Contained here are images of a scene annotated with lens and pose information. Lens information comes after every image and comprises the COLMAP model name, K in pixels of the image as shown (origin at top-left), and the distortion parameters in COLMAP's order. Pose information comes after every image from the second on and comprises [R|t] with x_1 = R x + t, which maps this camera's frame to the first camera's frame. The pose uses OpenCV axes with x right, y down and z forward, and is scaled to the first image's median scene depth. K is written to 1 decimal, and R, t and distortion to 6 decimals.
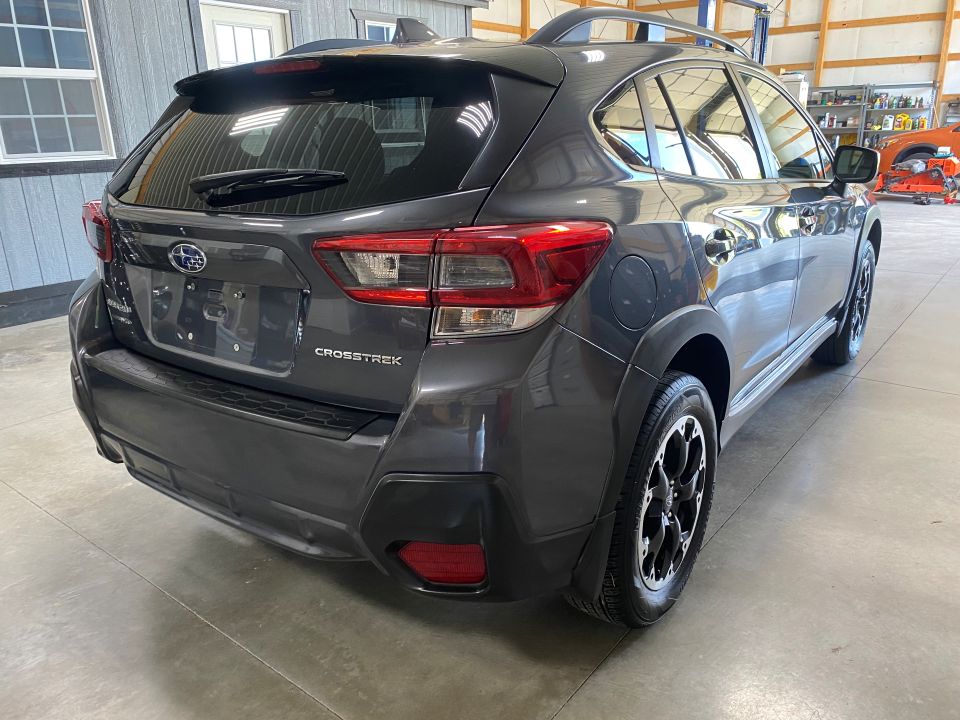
lens RADIAL K [[739.6, 0, 474.5], [0, 739.6, 359.3], [0, 0, 1]] dist [0.036826, -0.033010]
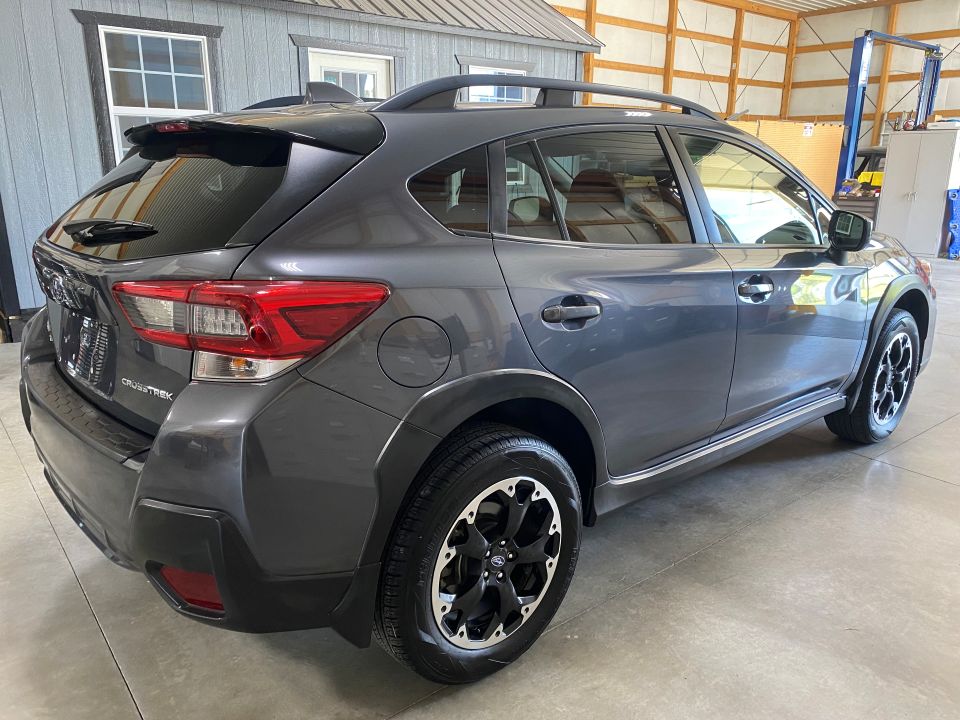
lens RADIAL K [[741.8, 0, 477.3], [0, 741.8, 353.5], [0, 0, 1]] dist [0.033784, -0.025845]
pose [[0.975055, 0.084235, -0.205360, 0.396031], [-0.094251, 0.994766, -0.039471, -0.042068], [0.200960, 0.057842, 0.977890, 0.001852]]
